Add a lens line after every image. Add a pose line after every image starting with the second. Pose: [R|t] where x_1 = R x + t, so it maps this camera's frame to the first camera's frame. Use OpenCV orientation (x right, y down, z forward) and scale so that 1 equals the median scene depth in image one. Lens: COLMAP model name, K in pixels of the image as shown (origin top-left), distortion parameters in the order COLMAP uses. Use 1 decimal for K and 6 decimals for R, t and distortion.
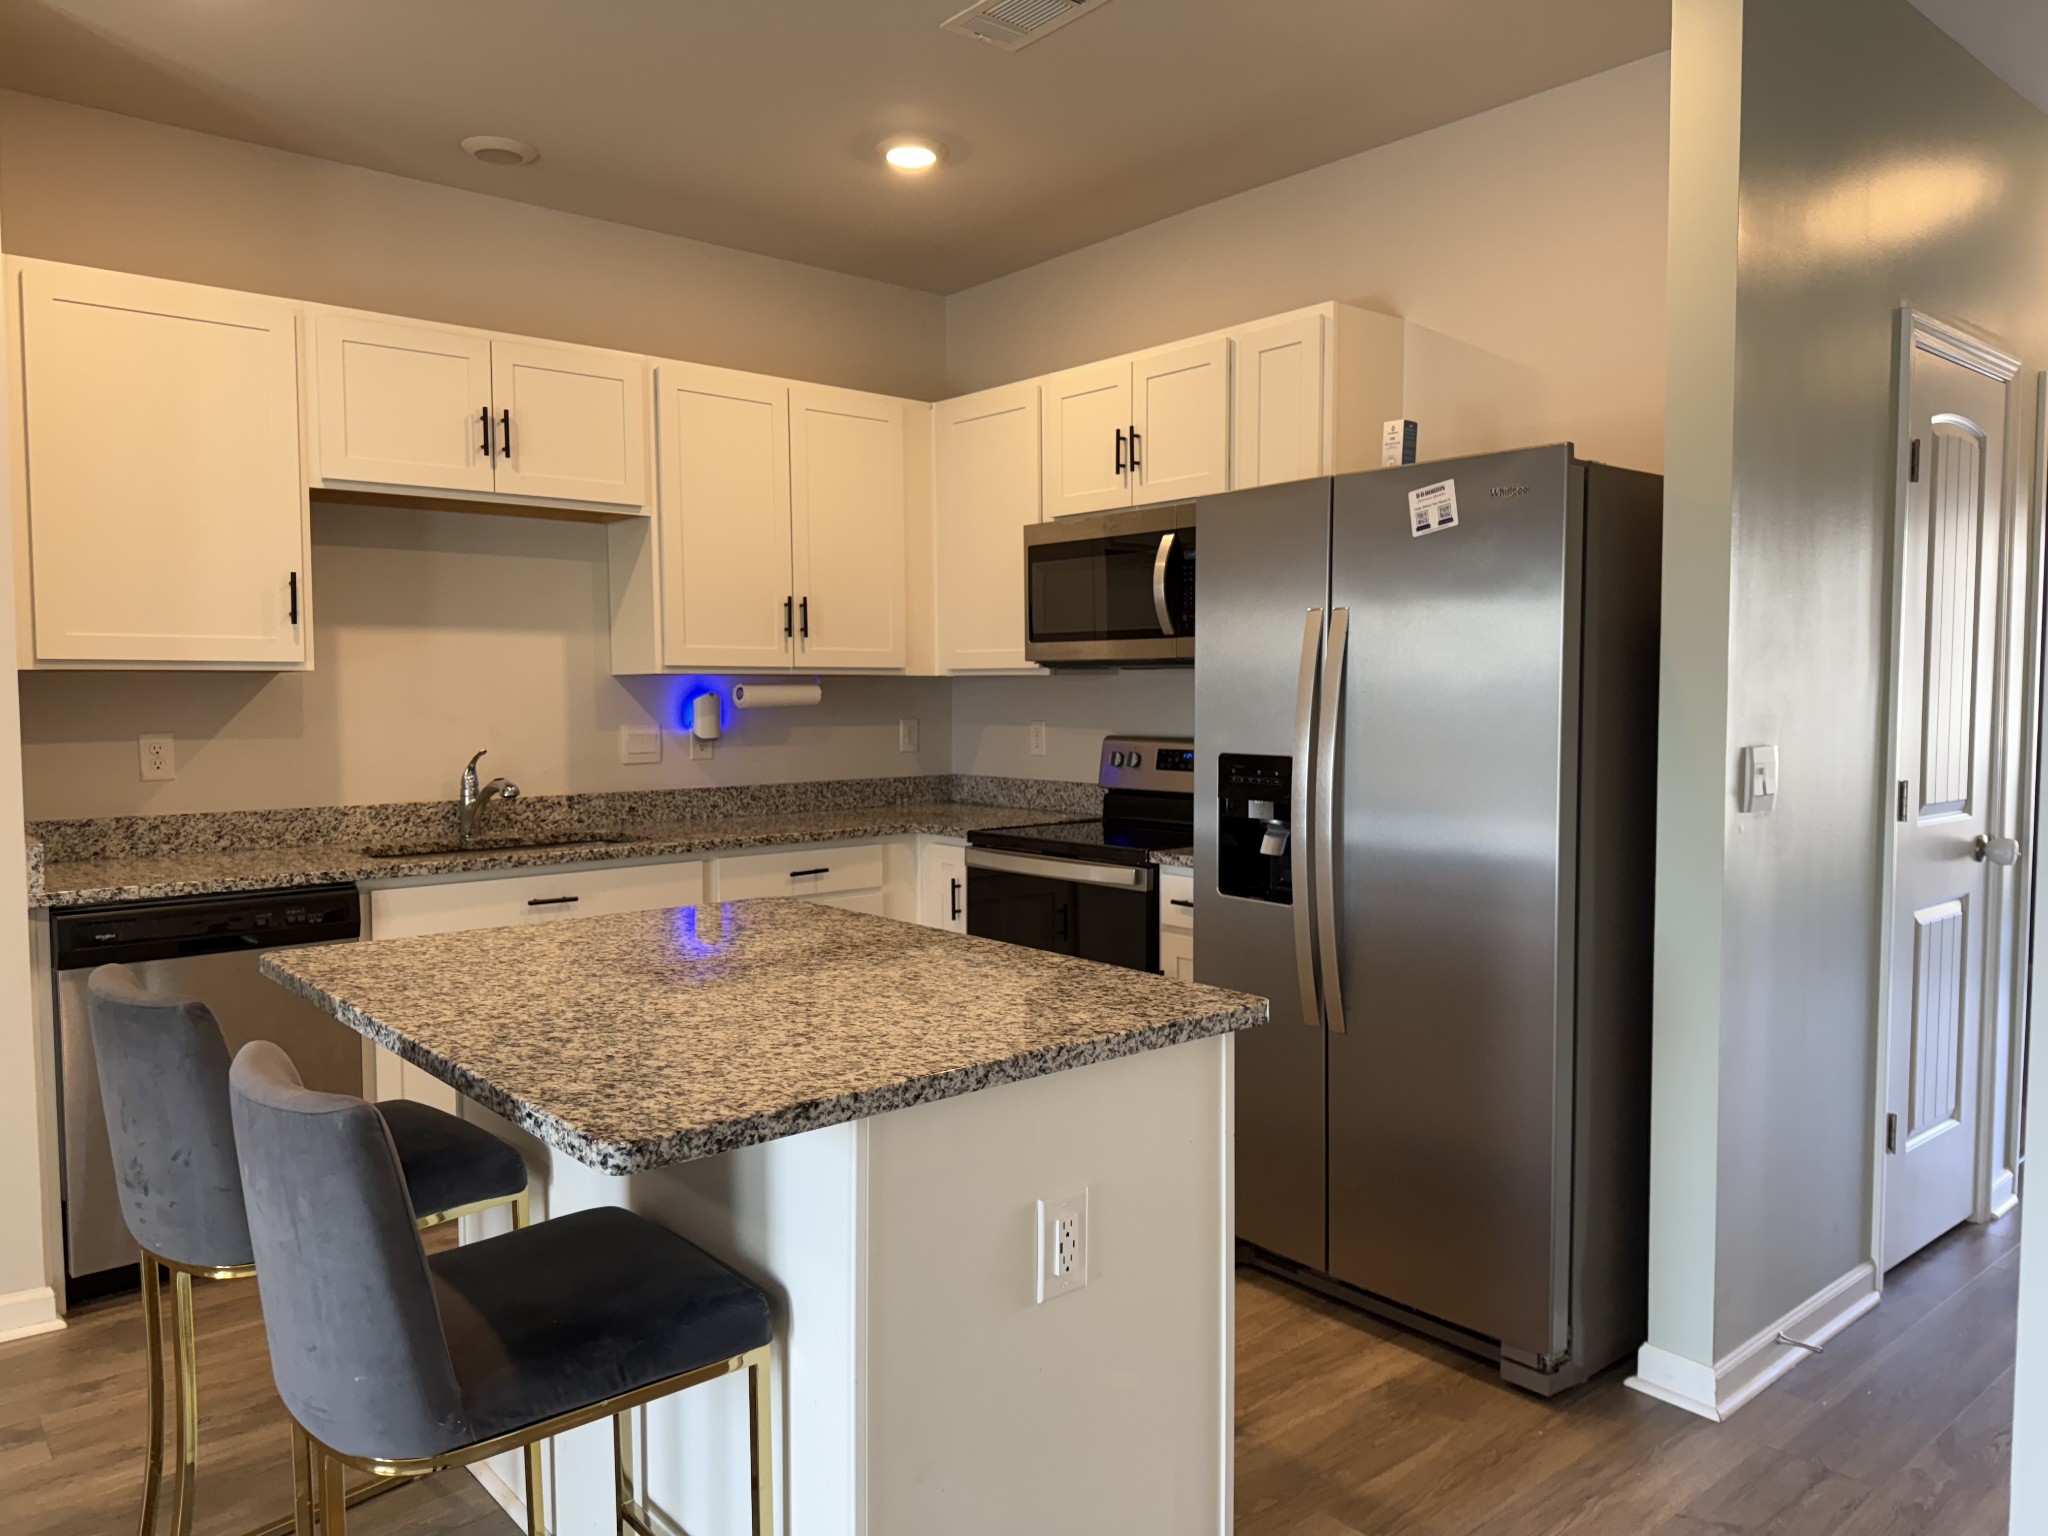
lens RADIAL K [[1441.0, 0, 1024.0], [0, 1441.0, 768.0], [0, 0, 1]] dist [0.127671, -0.223292]
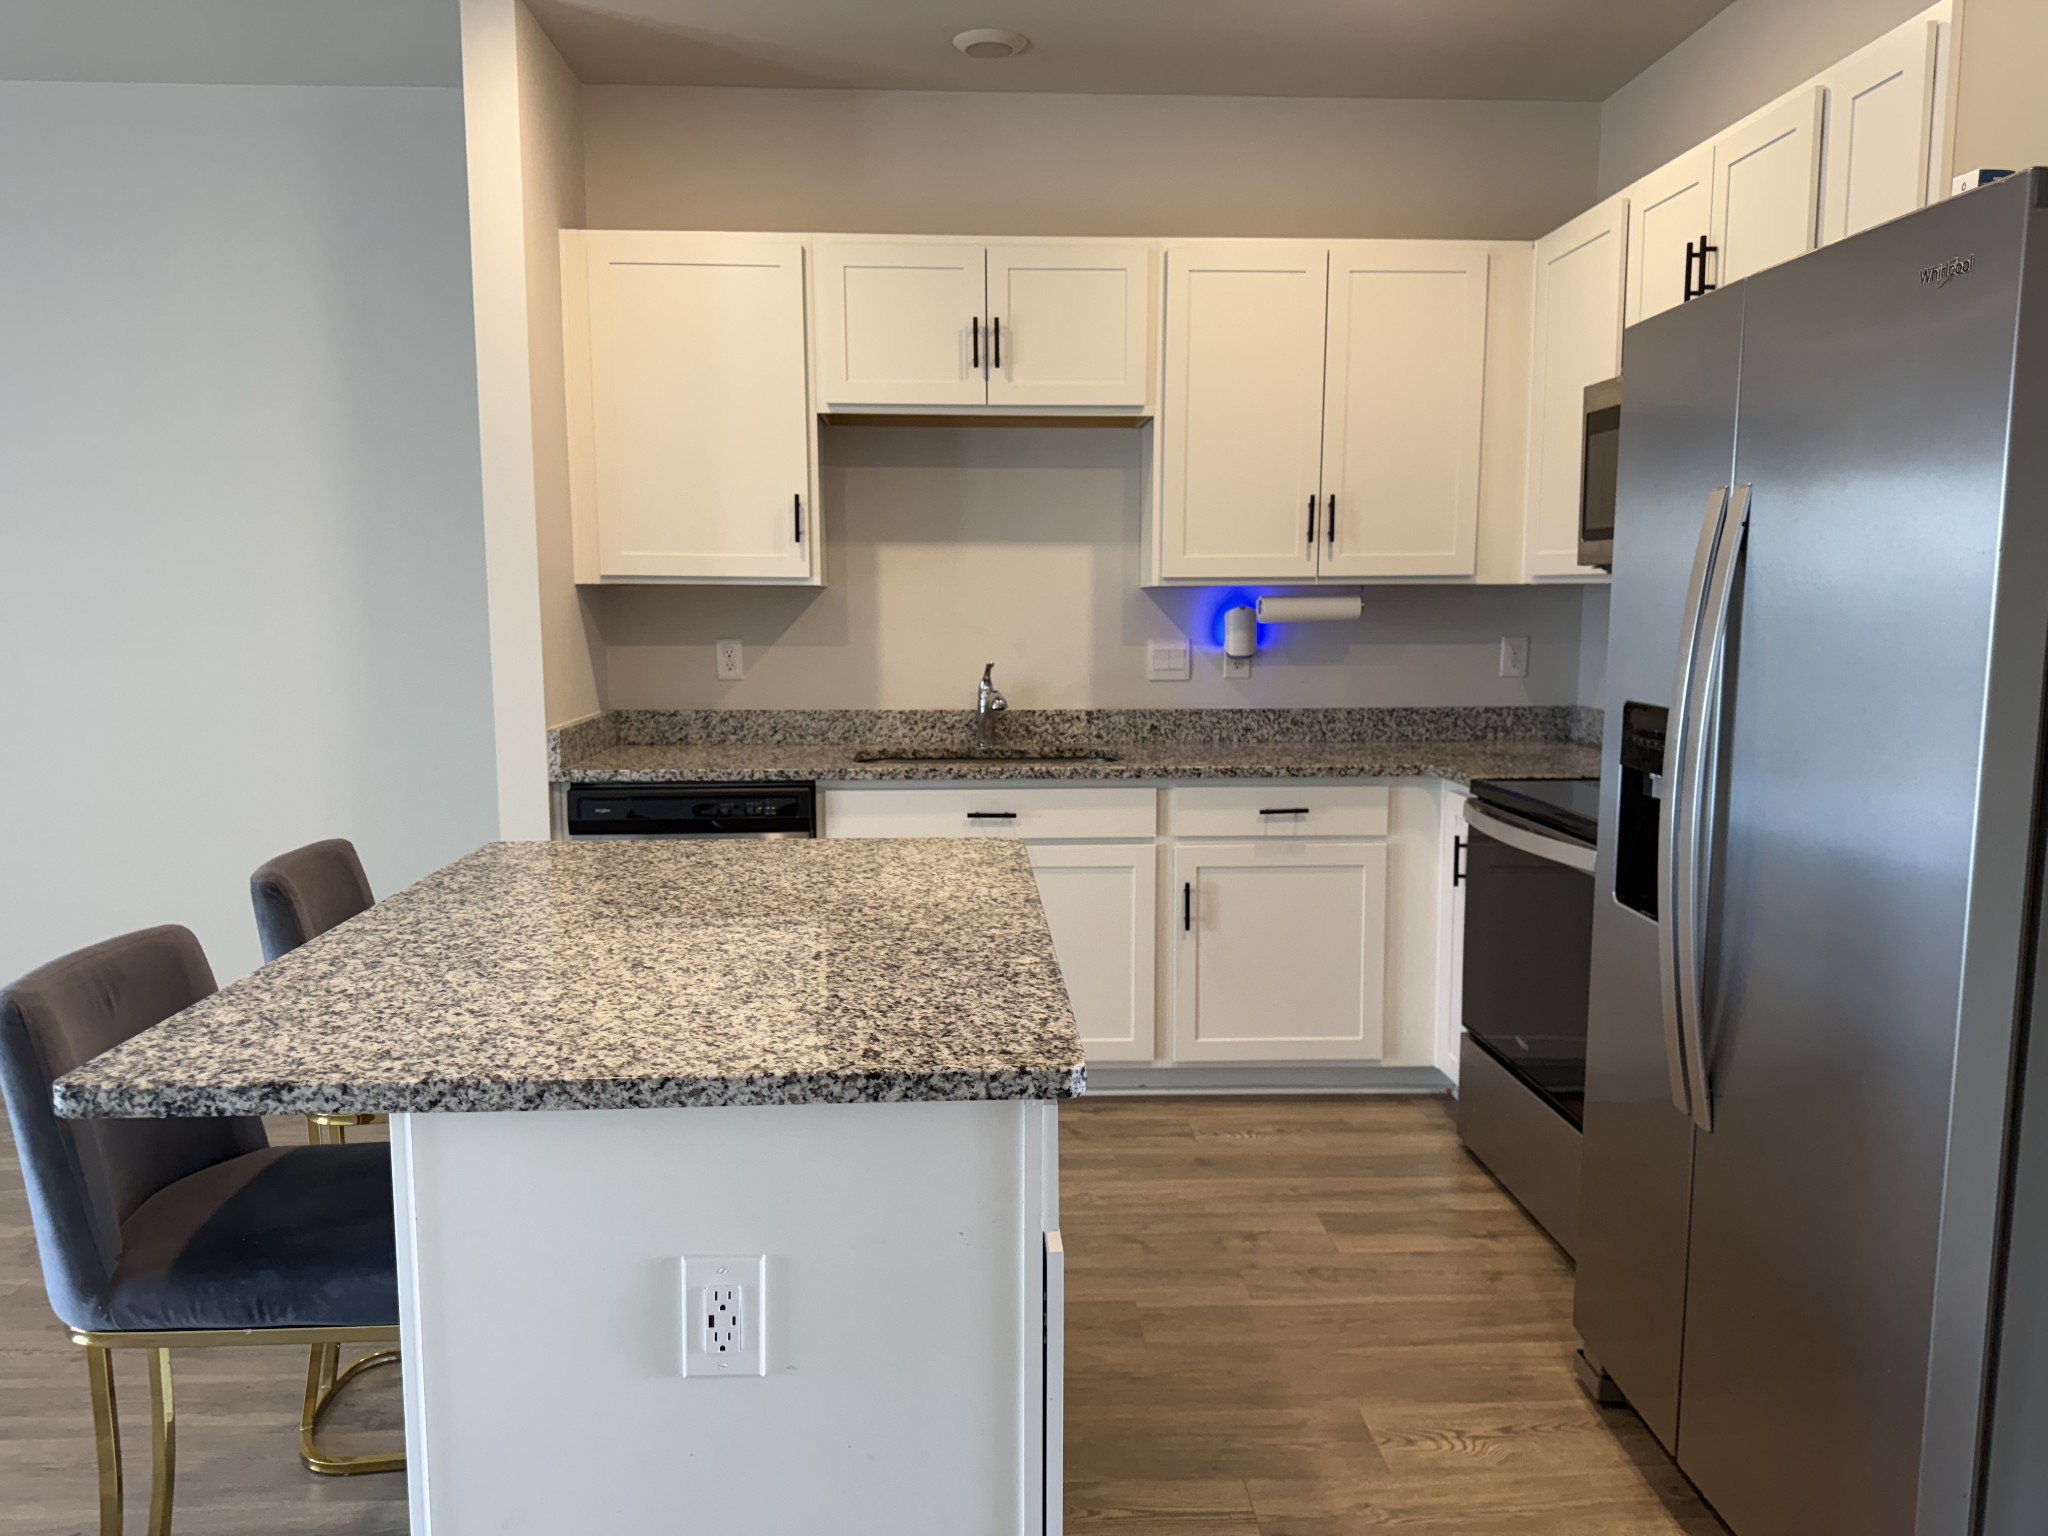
lens RADIAL K [[1441.0, 0, 1024.0], [0, 1441.0, 768.0], [0, 0, 1]] dist [0.127671, -0.223292]
pose [[0.788970, 0.075965, -0.609718, 0.289820], [-0.036131, 0.996347, 0.077381, -0.018613], [0.613369, -0.039022, 0.788832, 0.227210]]
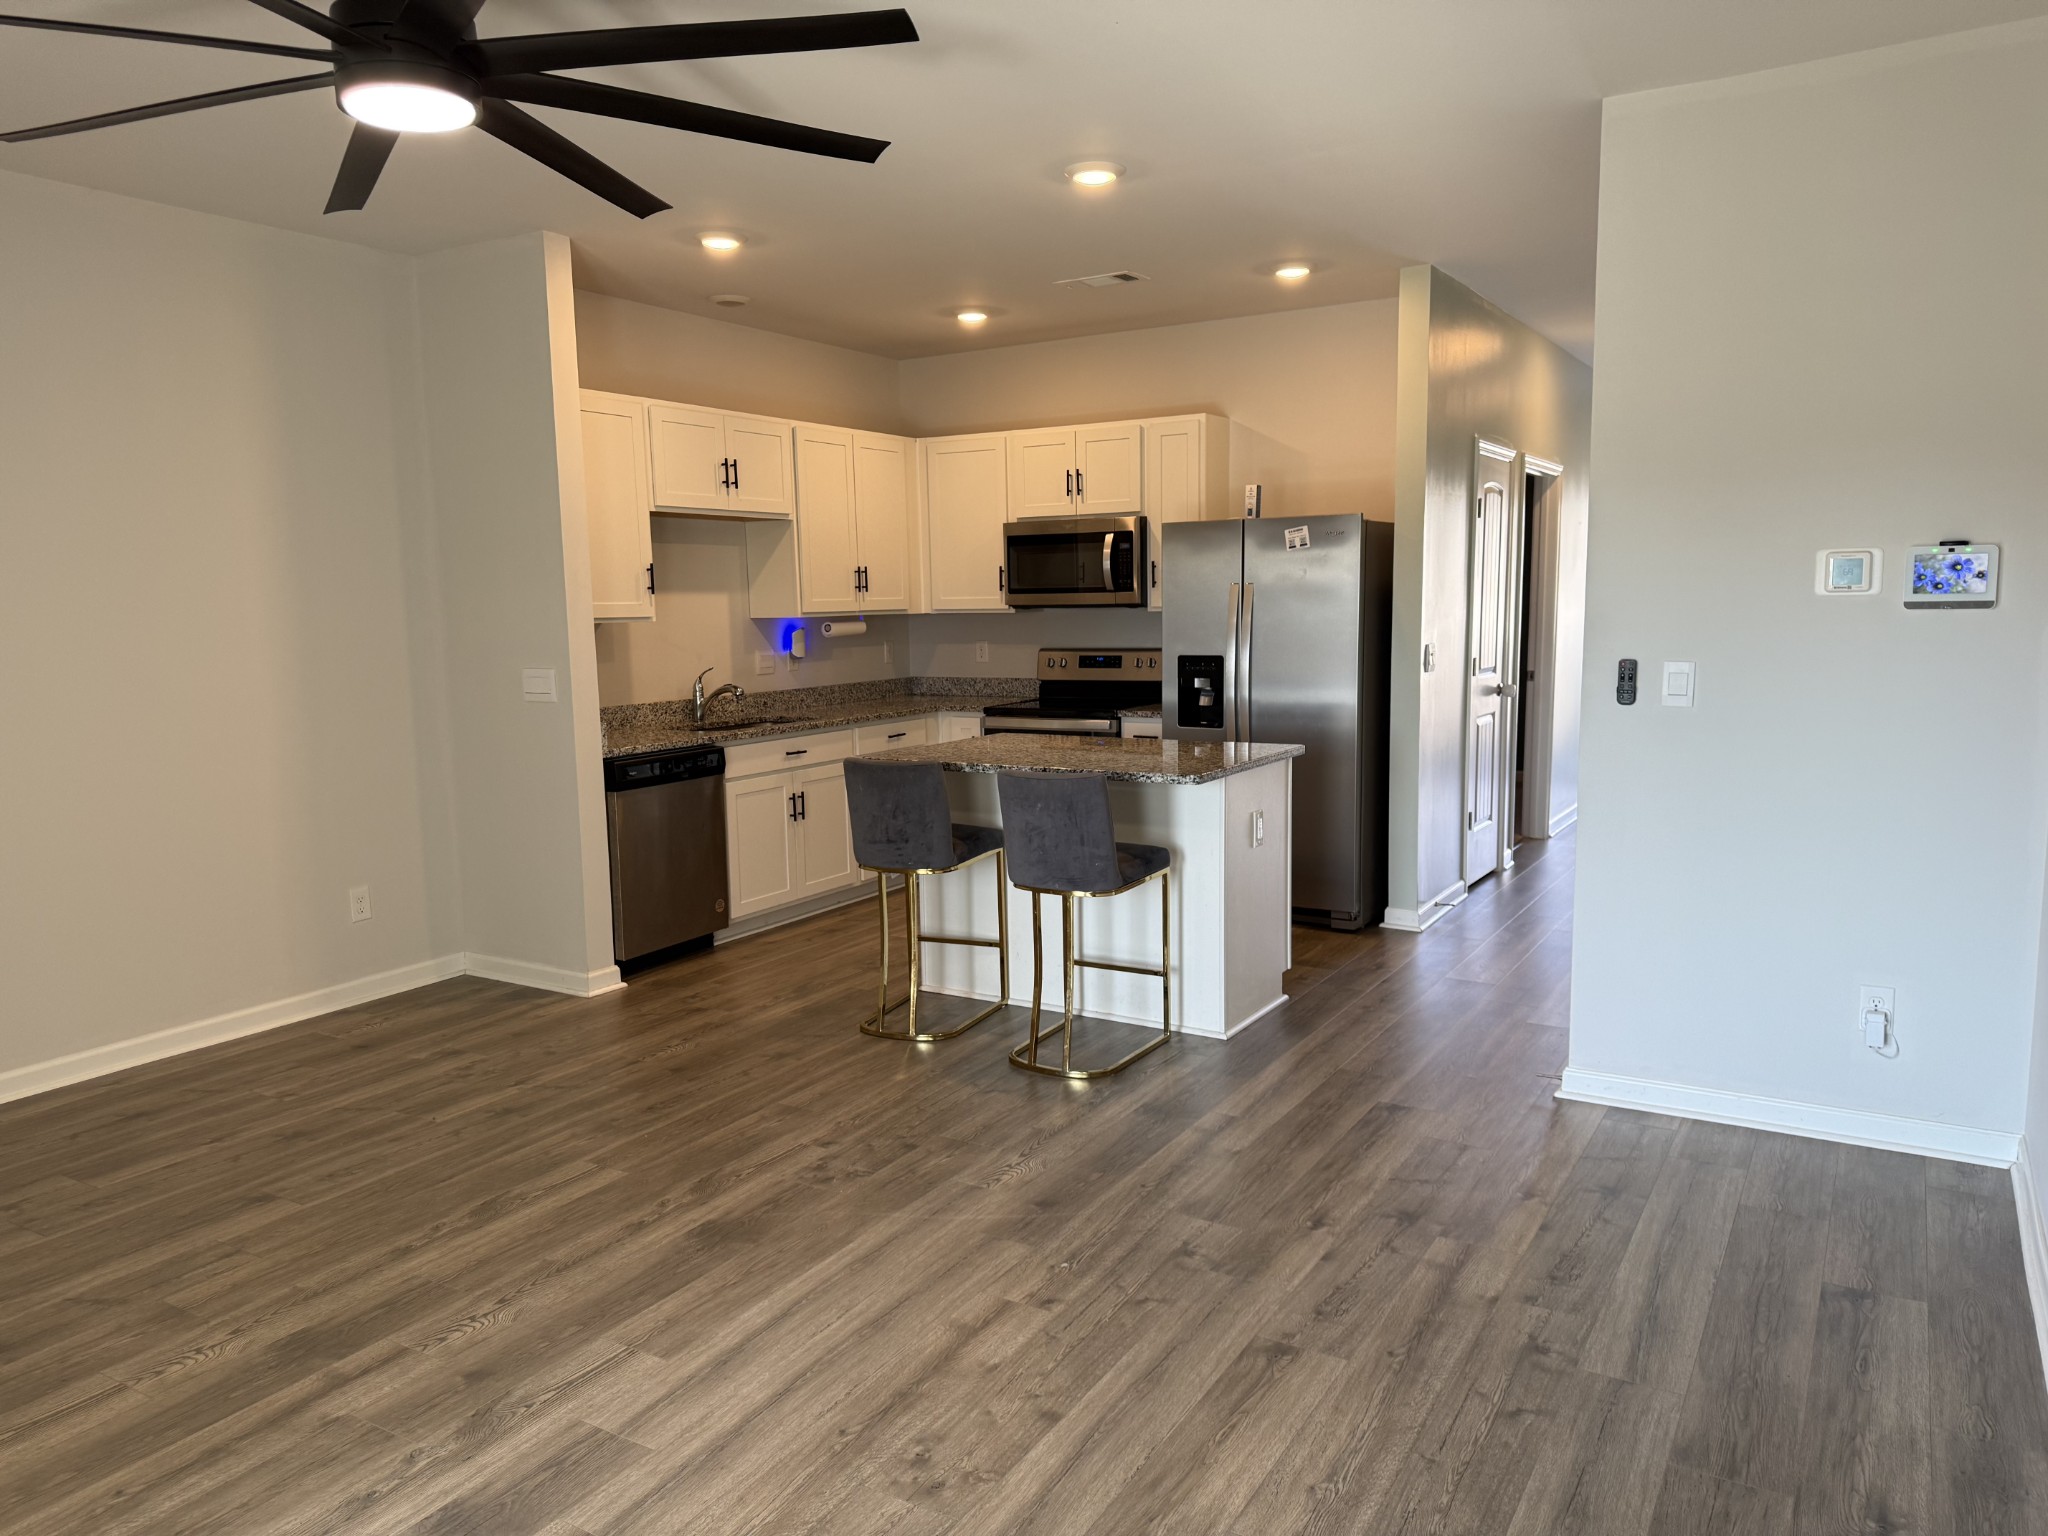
lens RADIAL K [[1401.1, 0, 1020.1], [0, 1401.1, 796.0], [0, 0, 1]] dist [0.042999, -0.000609]
pose [[0.946728, -0.059320, 0.316525, -0.584941], [0.033301, 0.995652, 0.086992, 0.006347], [-0.320309, -0.071817, 0.944587, -0.638394]]
